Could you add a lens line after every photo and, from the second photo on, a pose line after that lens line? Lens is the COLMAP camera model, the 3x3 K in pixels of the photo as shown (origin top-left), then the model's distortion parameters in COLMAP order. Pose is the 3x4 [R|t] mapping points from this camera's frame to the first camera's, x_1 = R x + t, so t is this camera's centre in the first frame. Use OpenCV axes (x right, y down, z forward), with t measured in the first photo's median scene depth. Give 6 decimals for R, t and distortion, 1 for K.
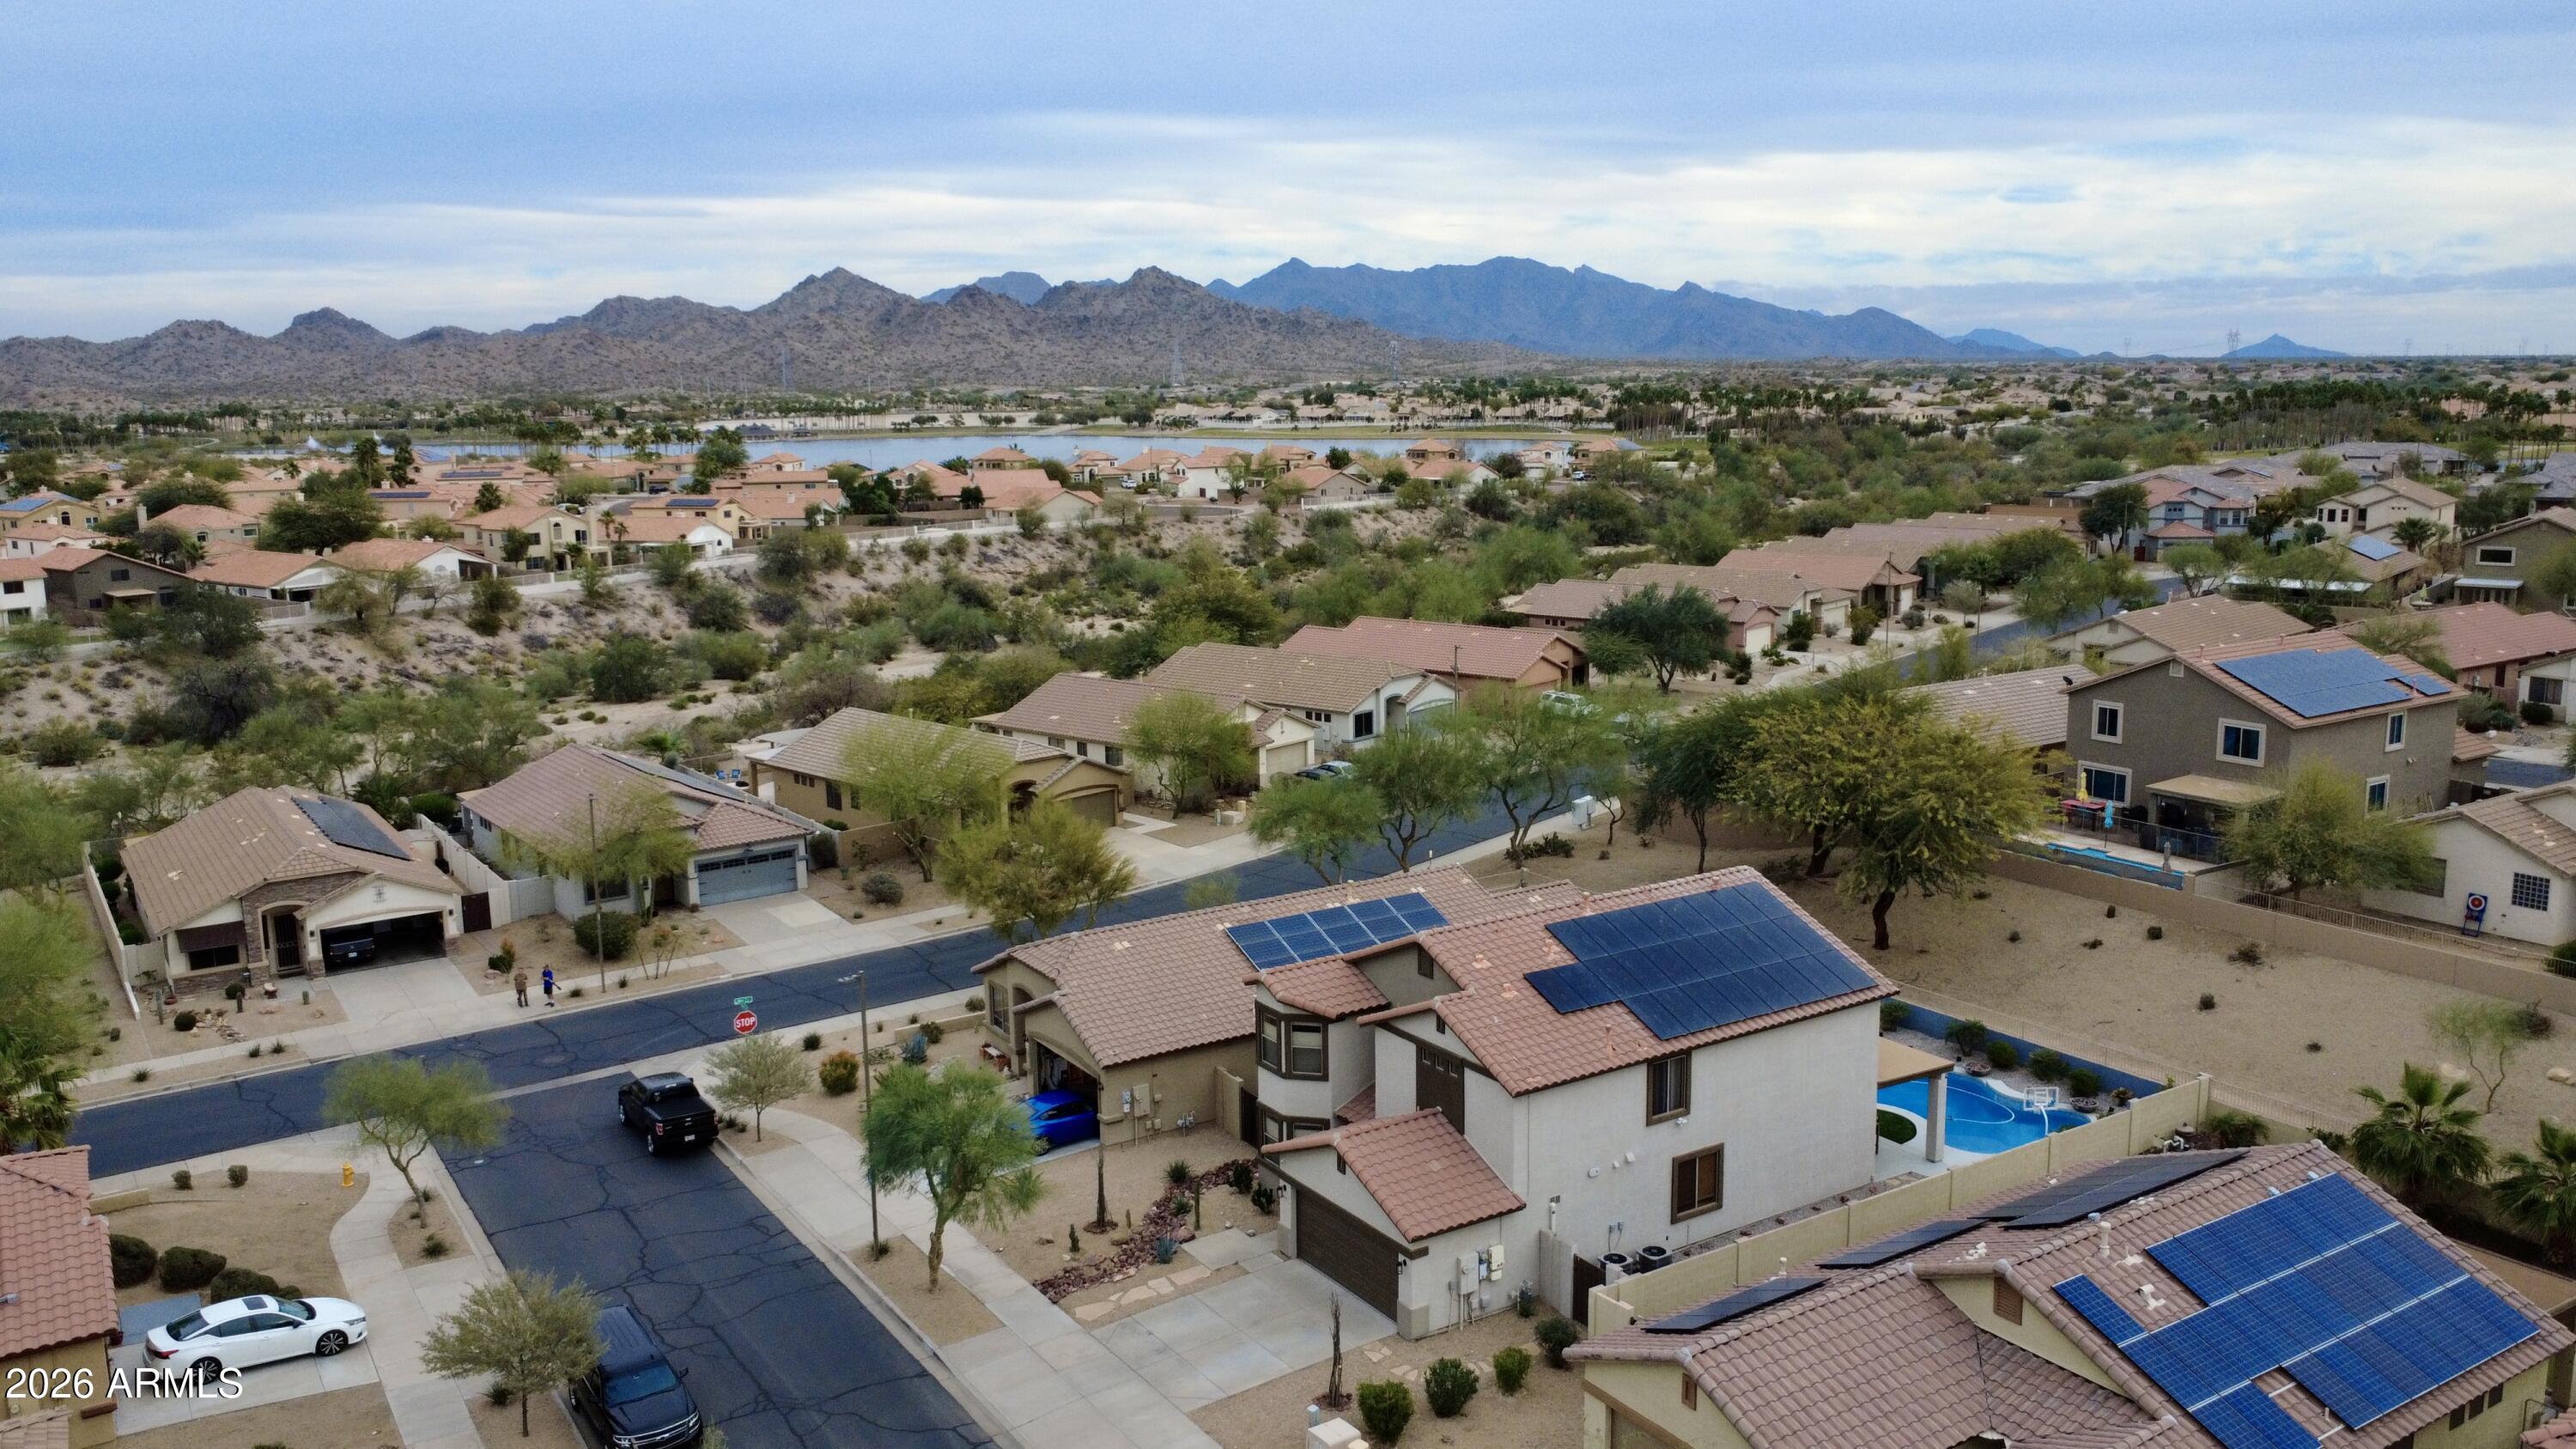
lens RADIAL K [[1928.5, 0, 1286.1], [0, 1928.5, 725.8], [0, 0, 1]] dist [0.003726, -0.007126]
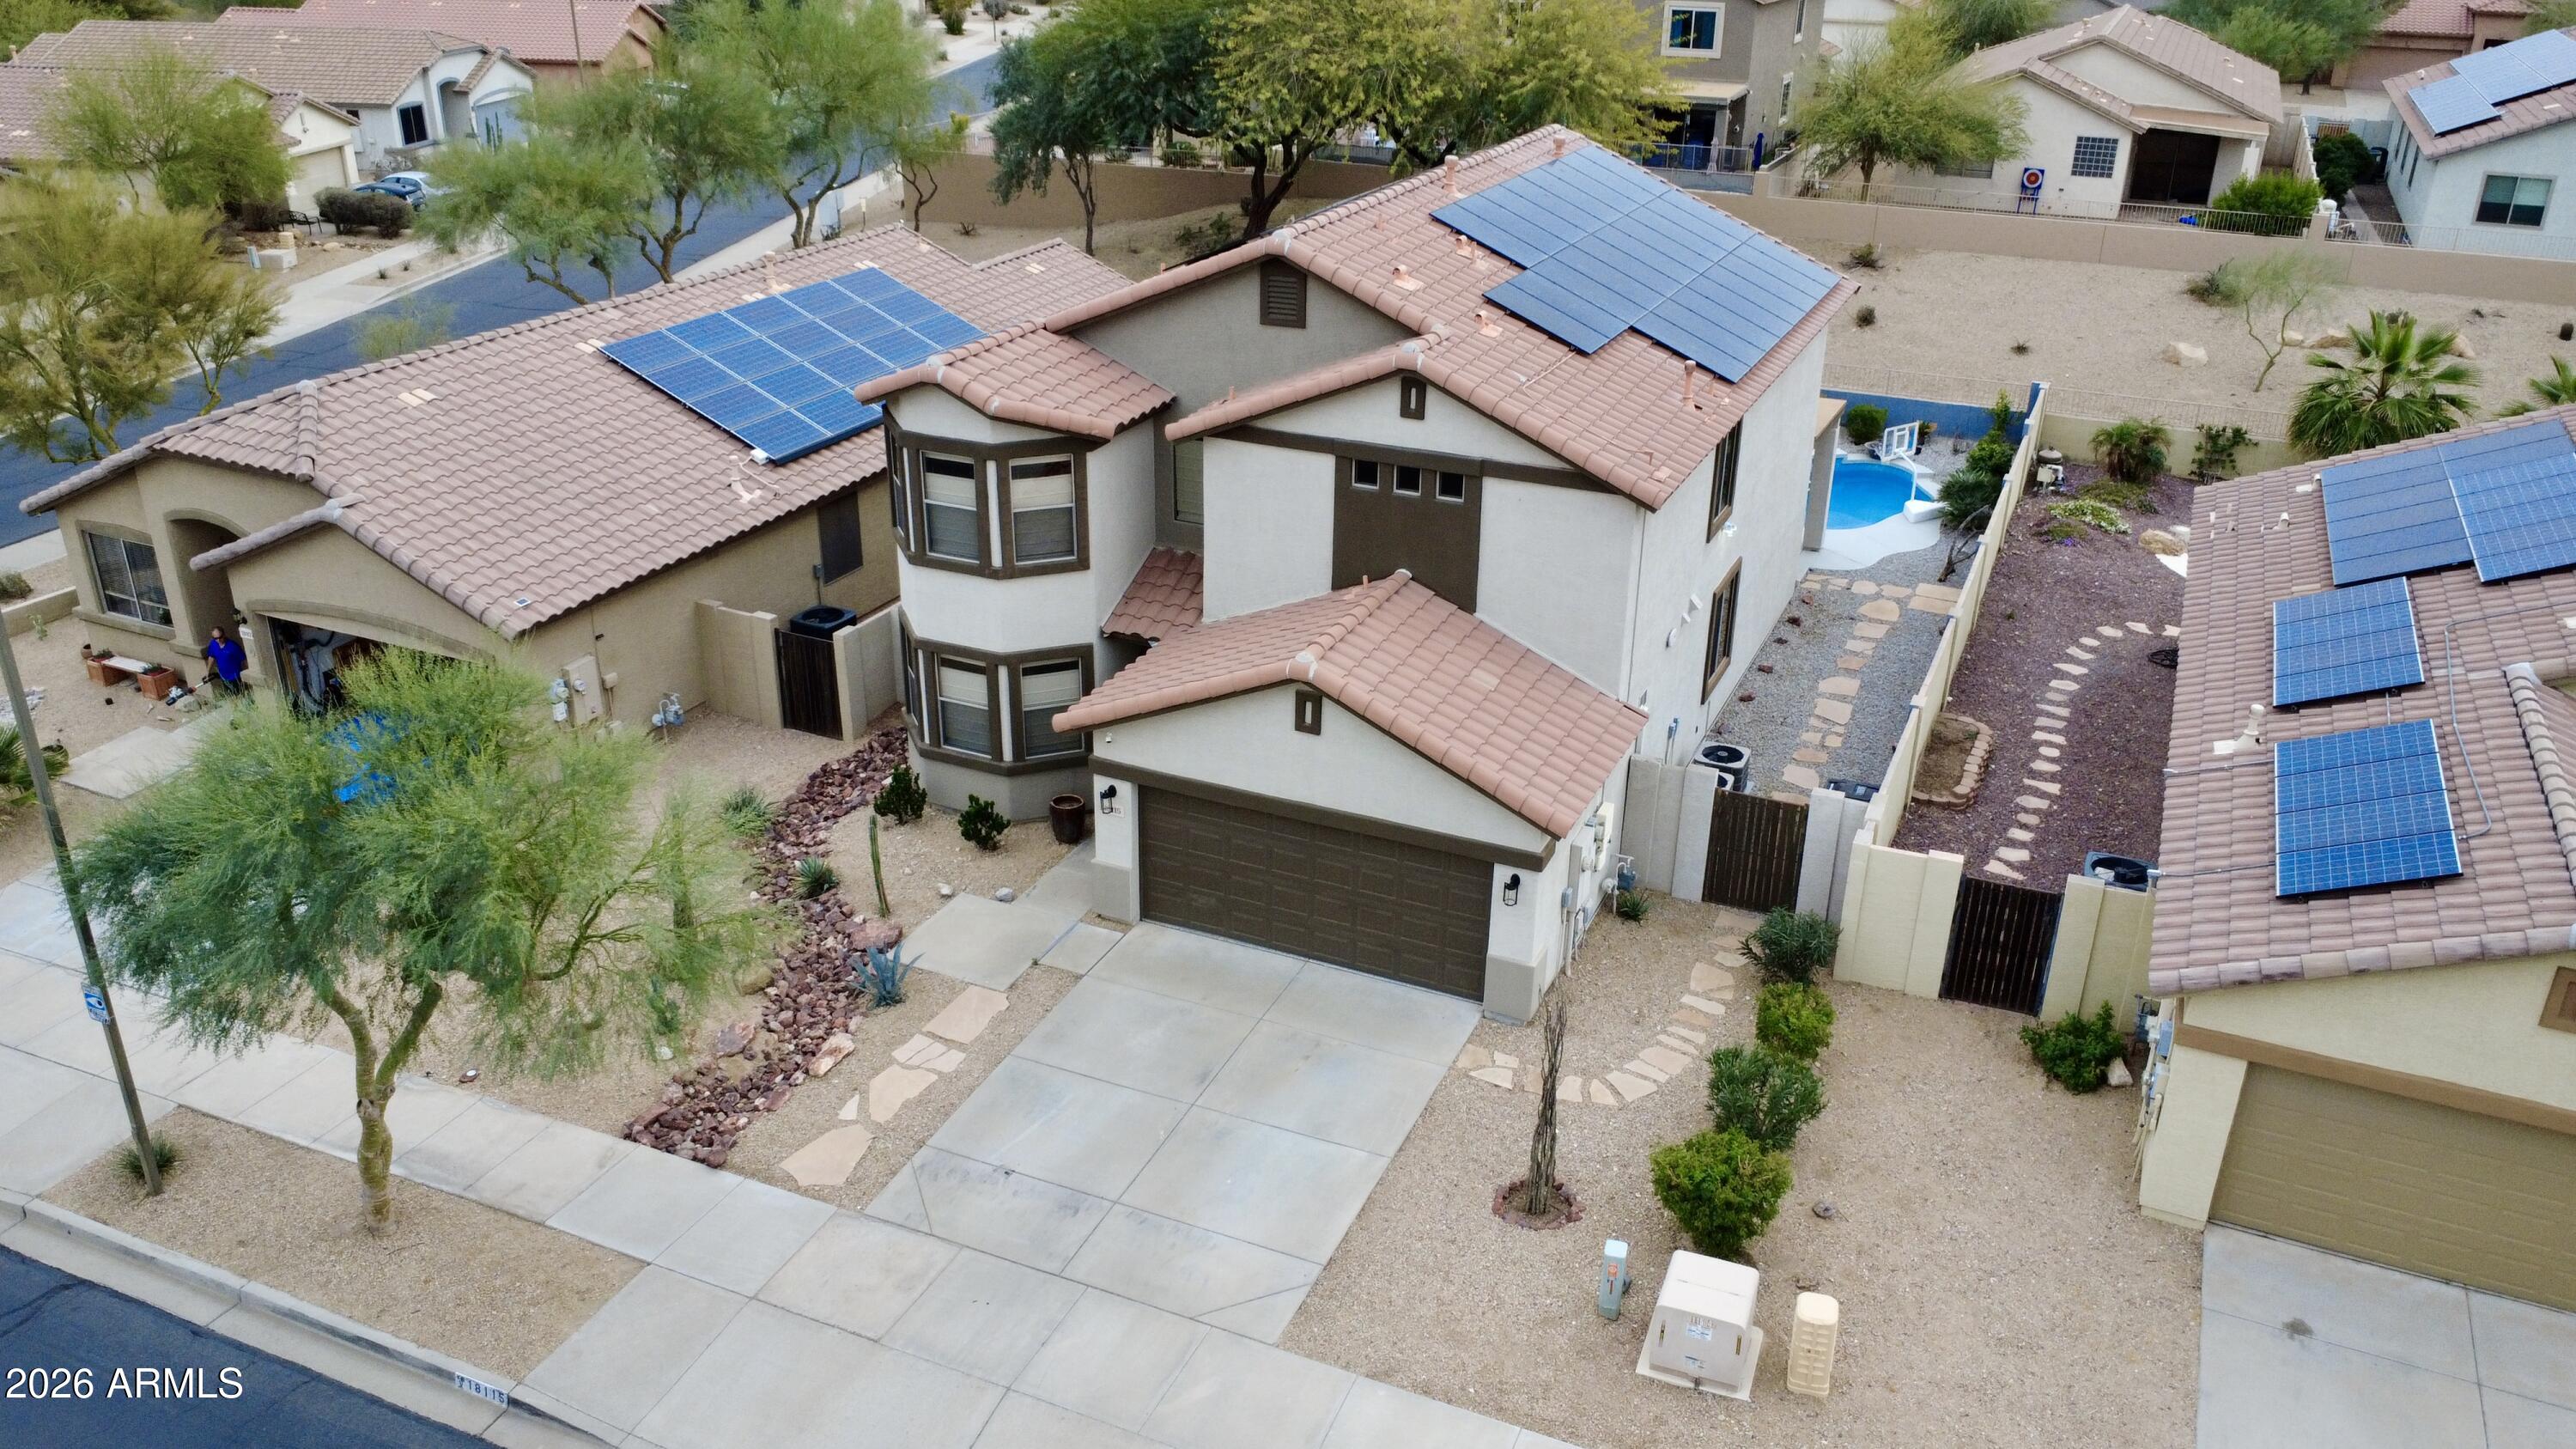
lens RADIAL K [[1928.5, 0, 1281.8], [0, 1928.5, 722.3], [0, 0, 1]] dist [0.003726, -0.007126]
pose [[0.840245, -0.201800, 0.503254, -0.131447], [0.070663, 0.960999, 0.267371, 0.062891], [-0.537582, -0.189096, 0.821735, 0.377440]]
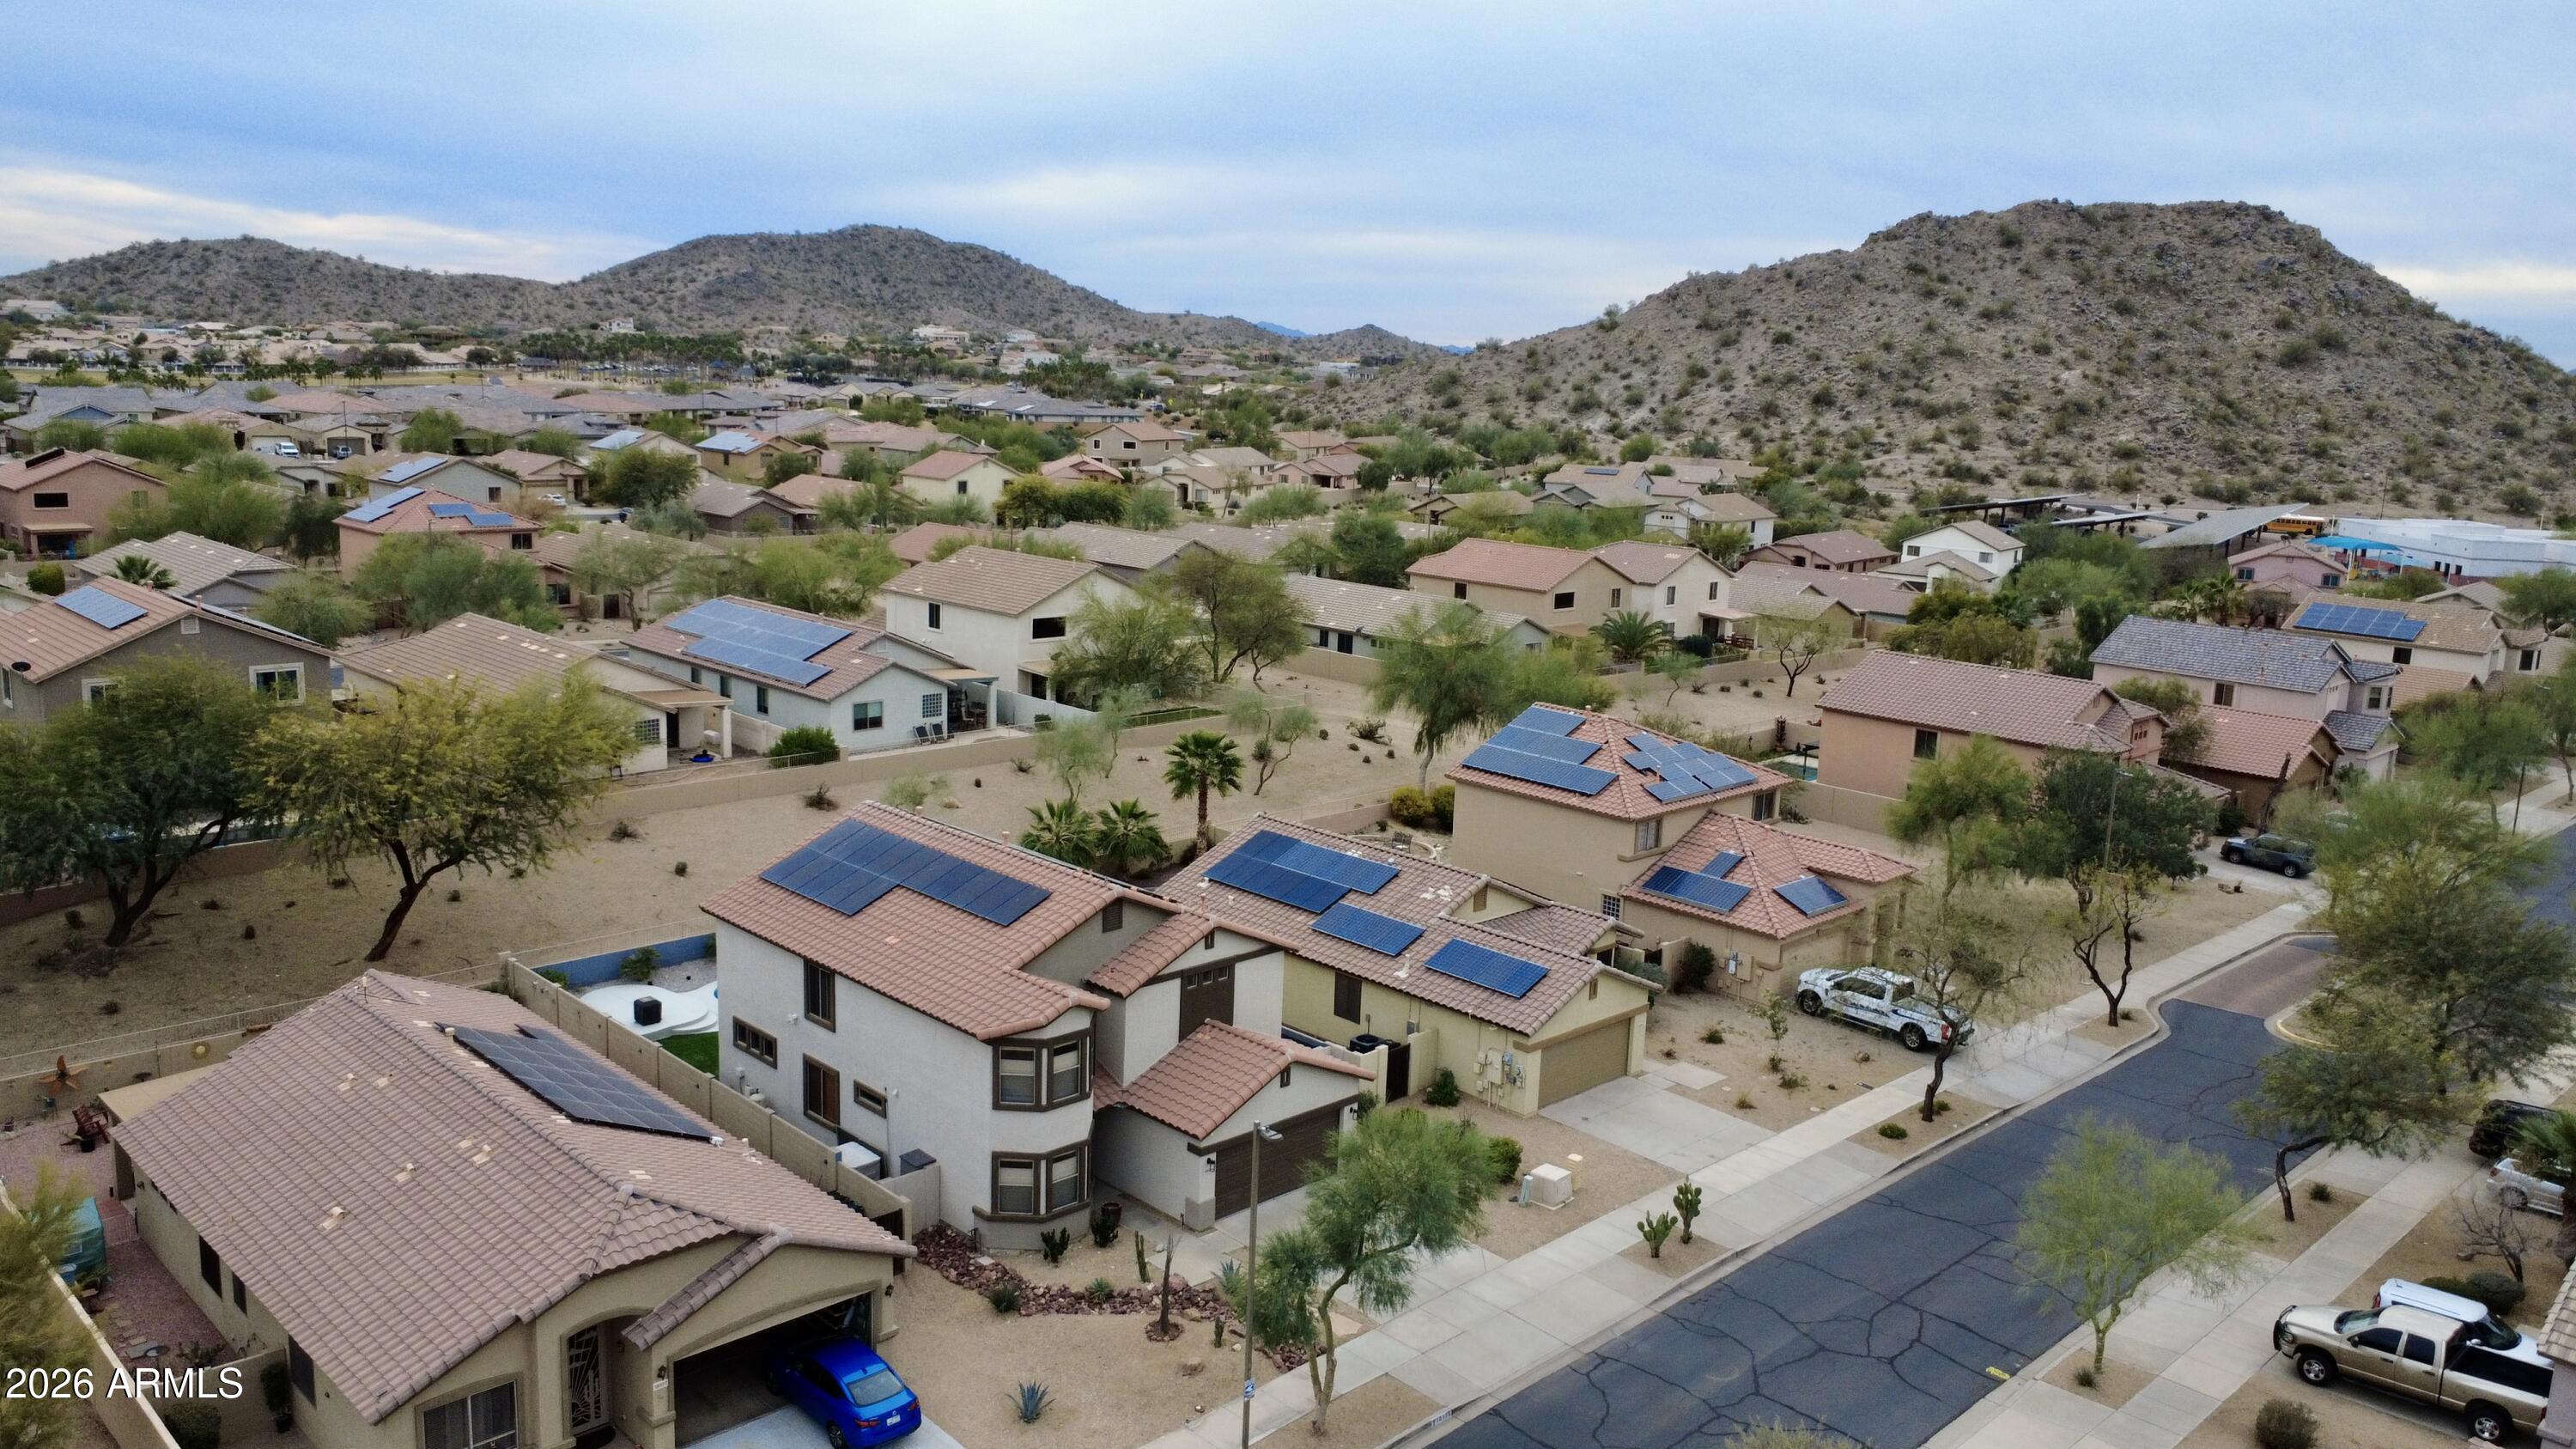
lens RADIAL K [[1928.5, 0, 1288.7], [0, 1928.5, 723.9], [0, 0, 1]] dist [0.003726, -0.007126]
pose [[-0.207540, -0.179184, 0.961676, -0.588214], [0.137160, 0.968039, 0.209970, -0.113371], [-0.968563, 0.175481, -0.176330, 0.705604]]
